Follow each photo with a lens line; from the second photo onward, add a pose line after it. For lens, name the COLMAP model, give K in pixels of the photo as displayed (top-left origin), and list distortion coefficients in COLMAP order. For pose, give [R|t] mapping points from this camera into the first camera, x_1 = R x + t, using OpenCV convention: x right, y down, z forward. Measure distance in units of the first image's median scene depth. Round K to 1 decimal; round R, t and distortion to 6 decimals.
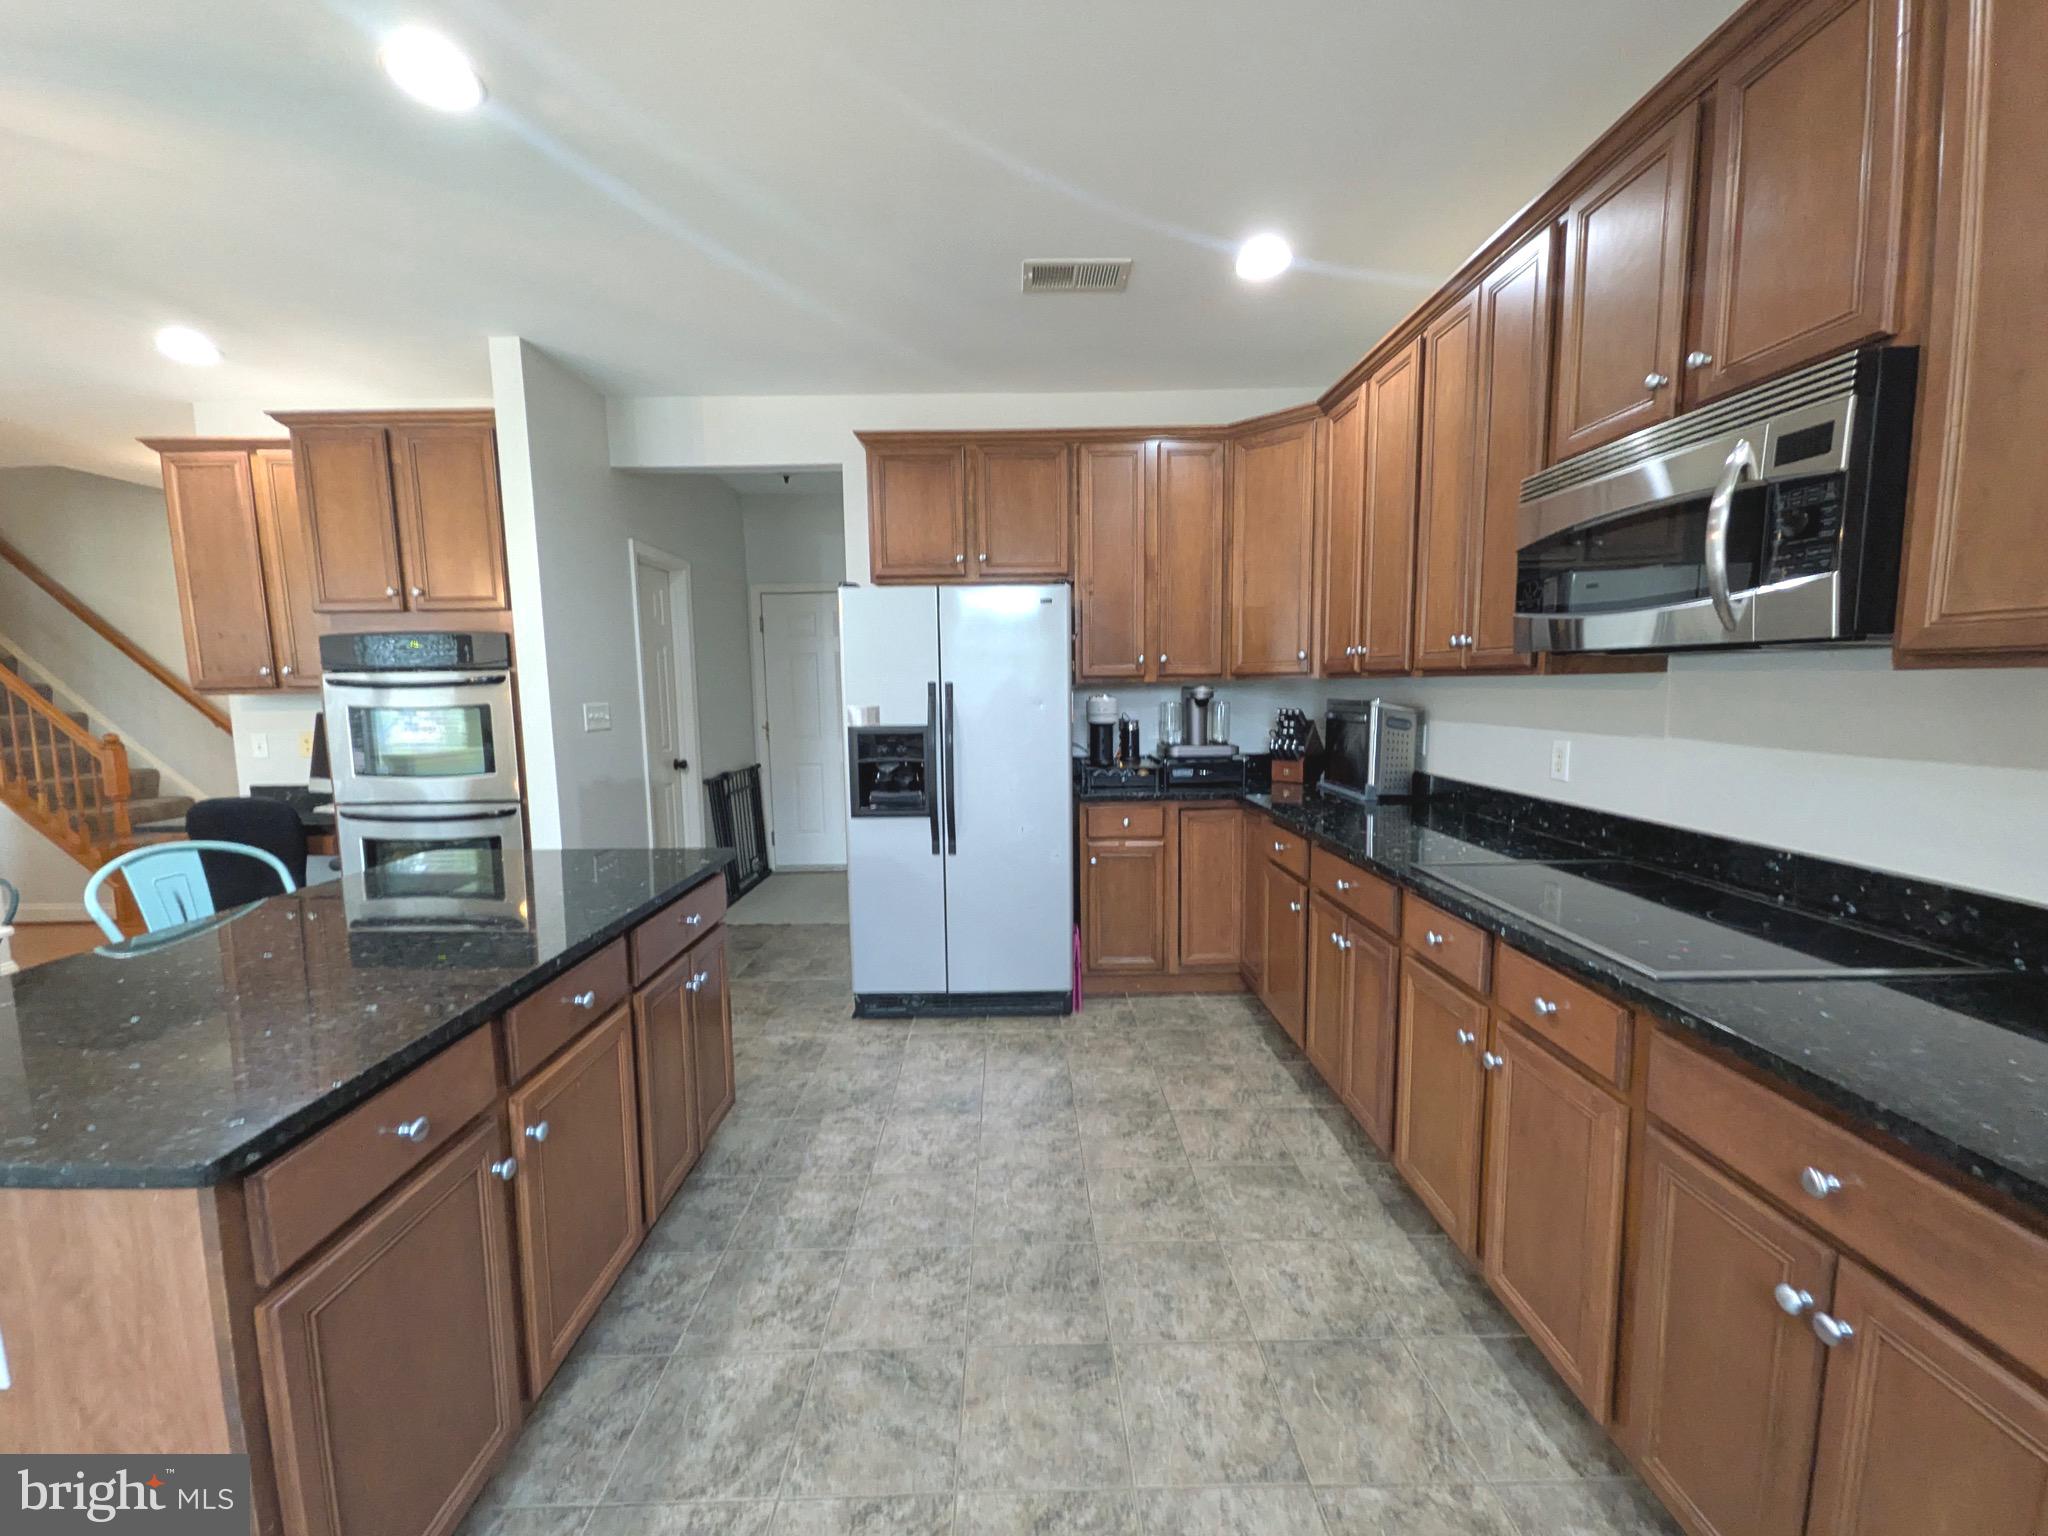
lens RADIAL K [[801.2, 0, 1021.2], [0, 801.2, 770.5], [0, 0, 1]] dist [0.016134, -0.006791]
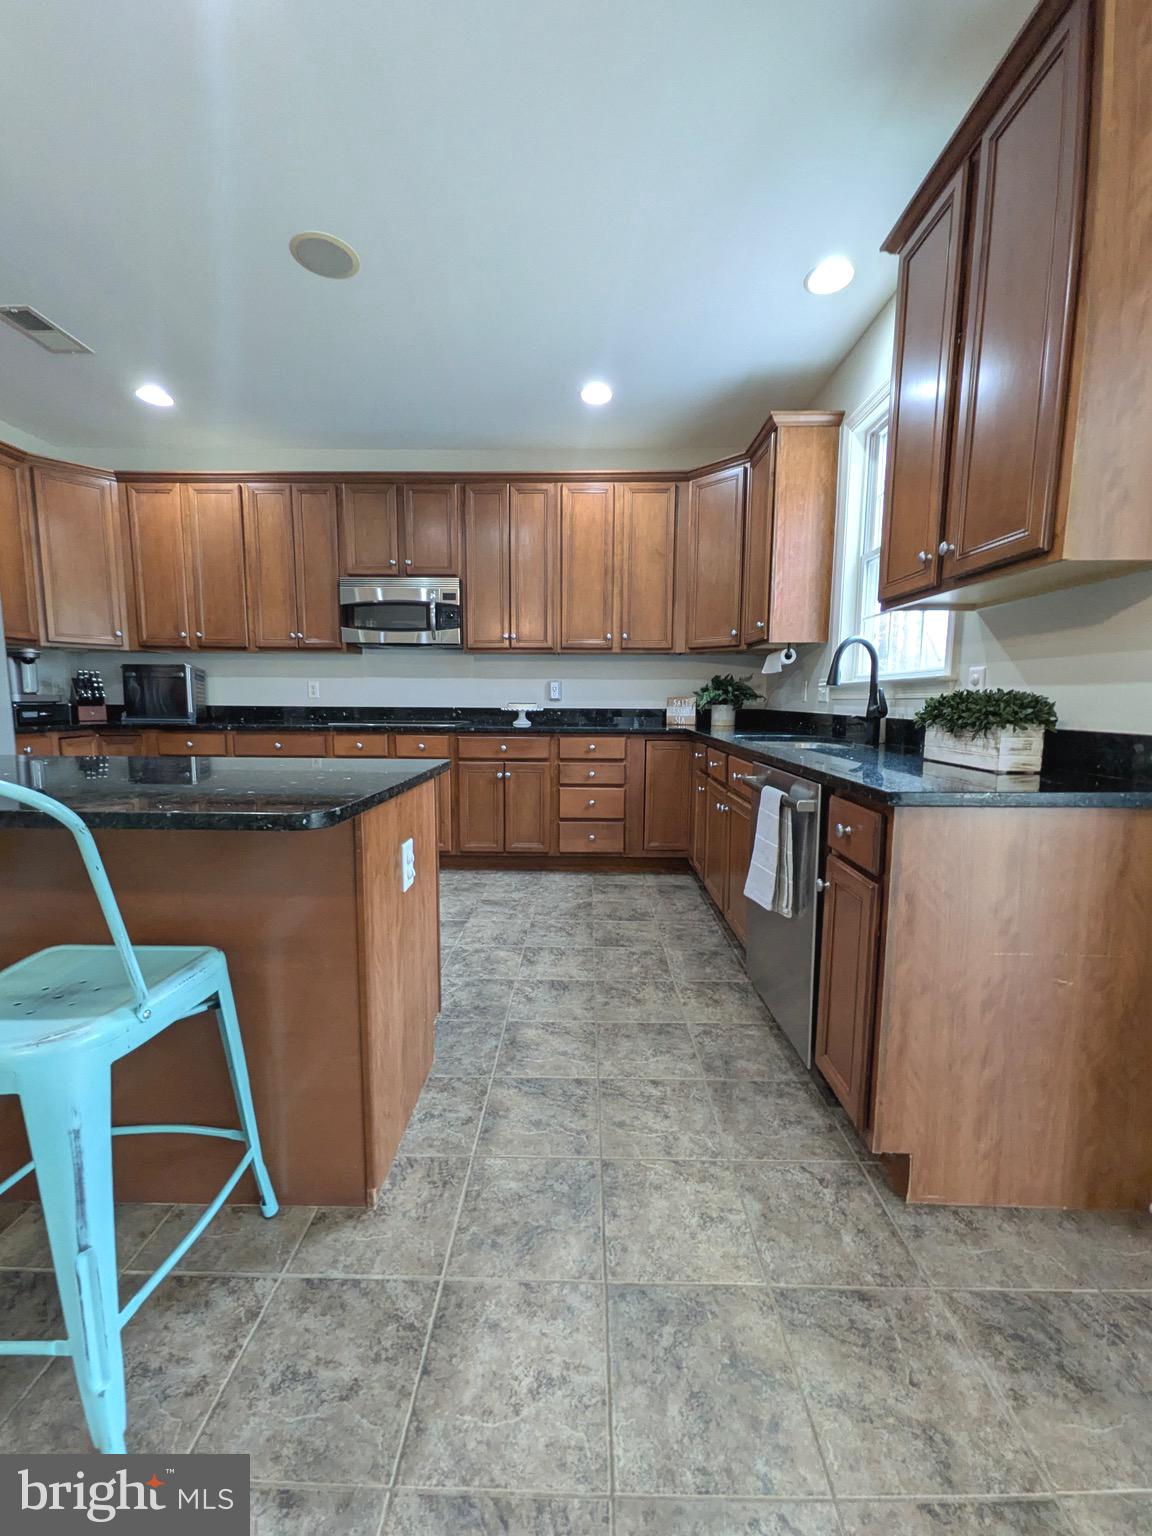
lens RADIAL K [[600.9, 0, 575.7], [0, 600.9, 765.4], [0, 0, 1]] dist [0.016134, -0.006791]
pose [[0.023669, -0.097213, 0.994982, -0.853311], [0.101768, 0.990325, 0.094337, 0.091328], [-0.994527, 0.099025, 0.033333, 0.125943]]
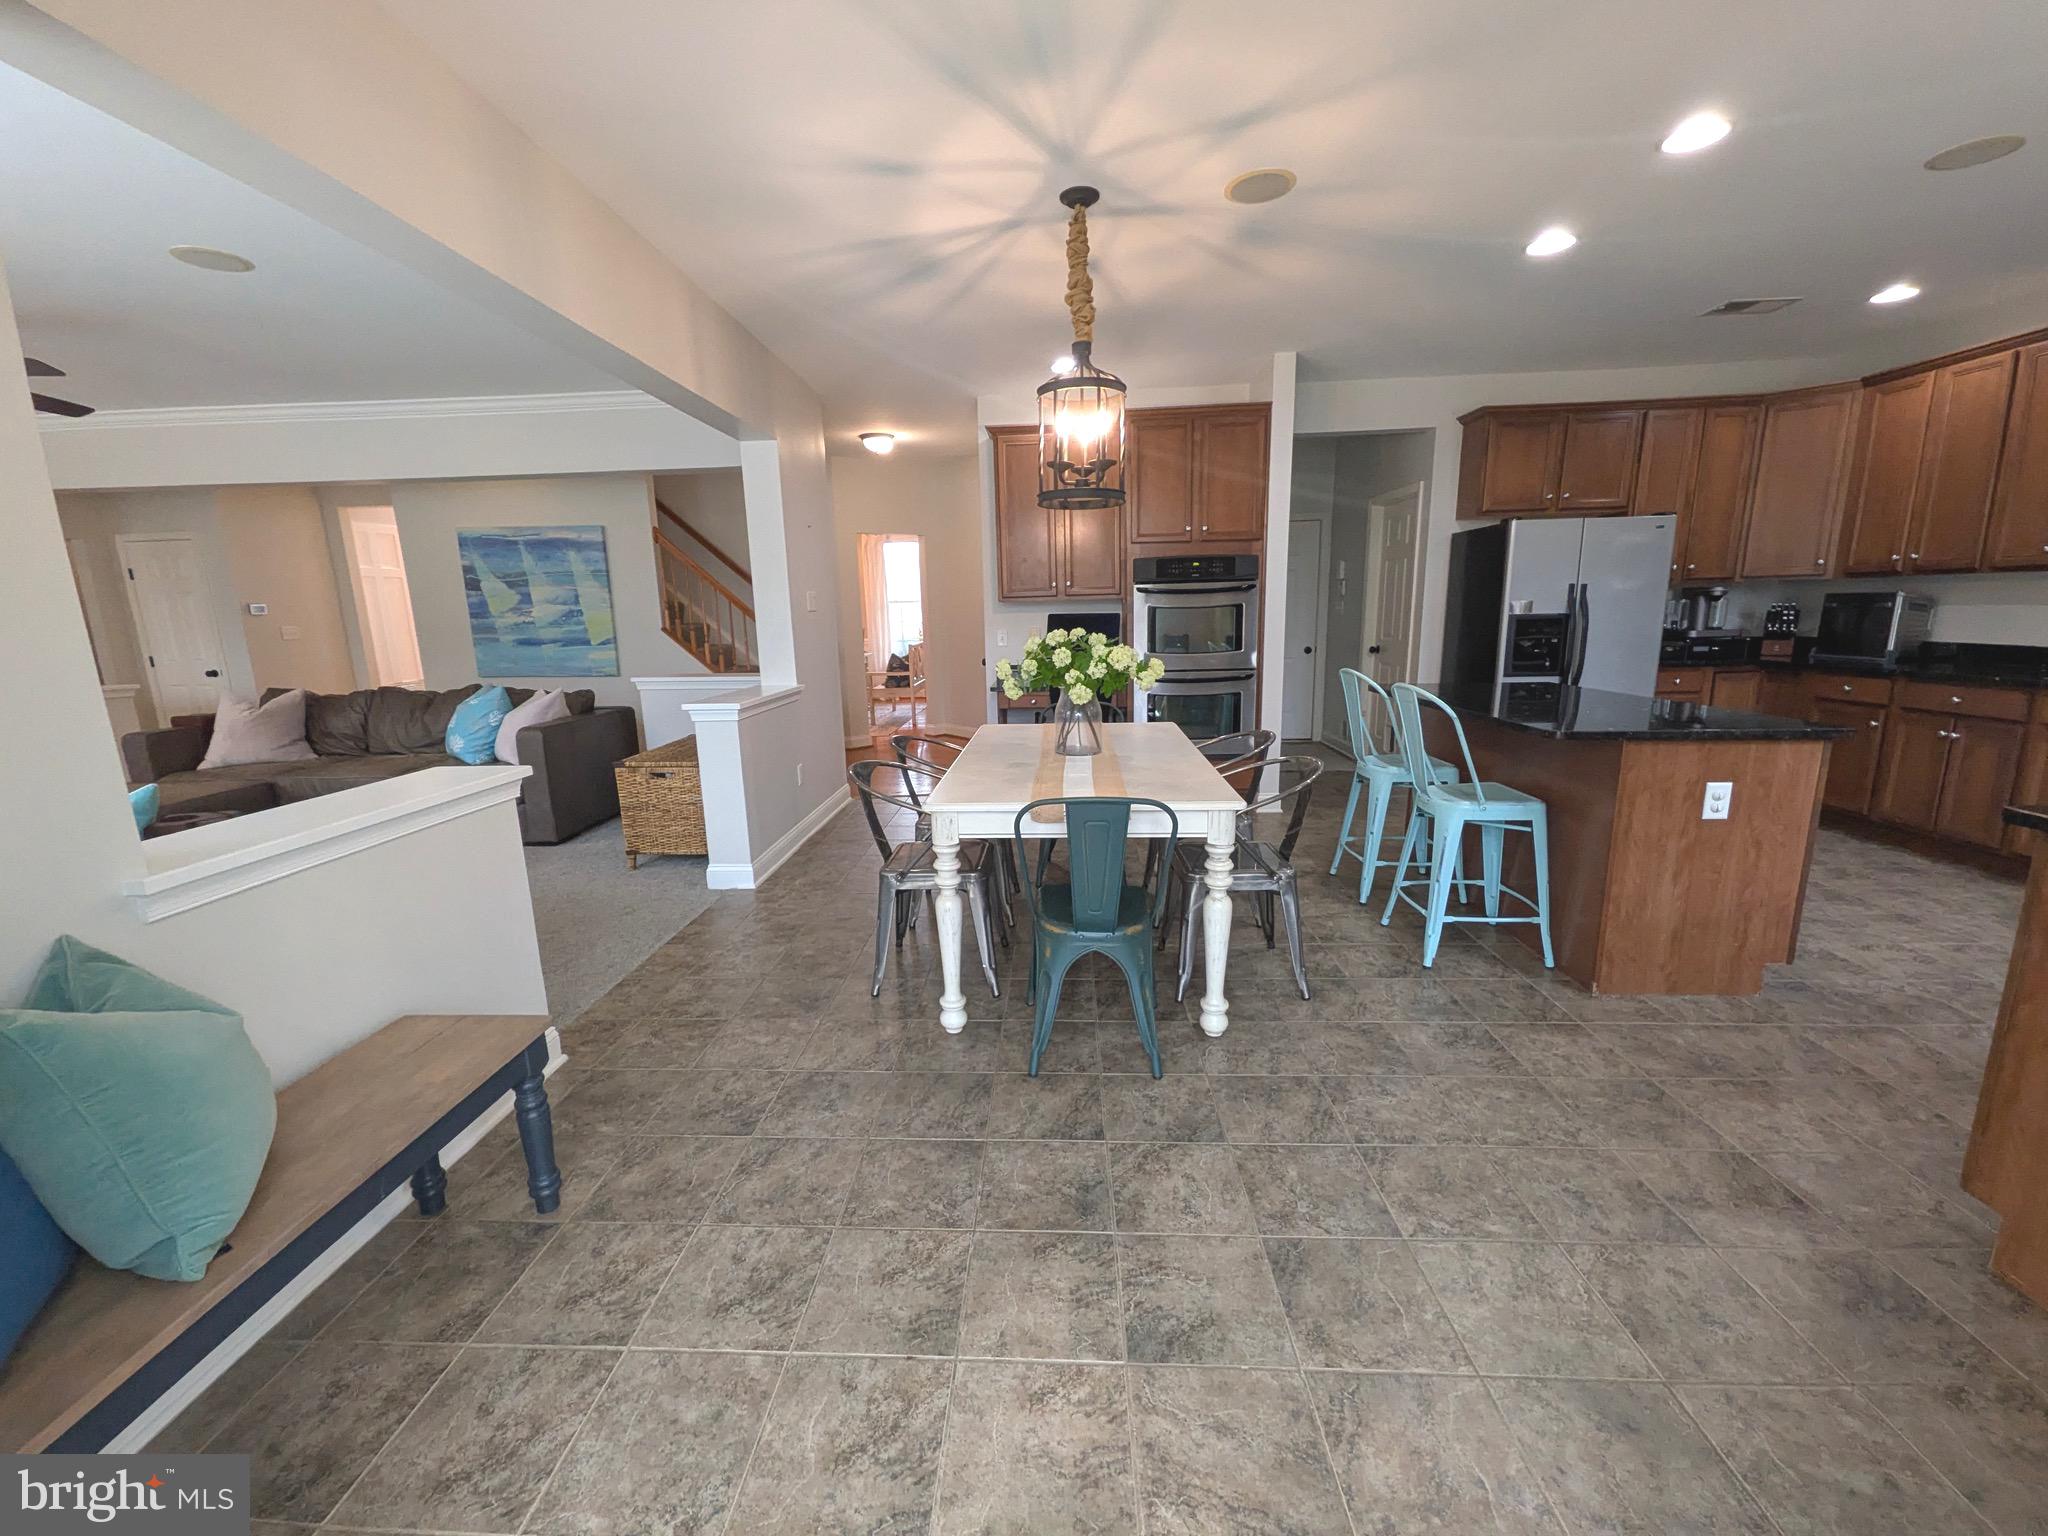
lens RADIAL K [[806.3, 0, 1024.0], [0, 806.3, 768.0], [0, 0, 1]] dist [0.013381, -0.004507]
pose [[0.998565, 0.000217, -0.053559, -1.036276], [0.004304, 0.996433, 0.084277, 0.097659], [0.053386, -0.084386, 0.995002, -0.568625]]
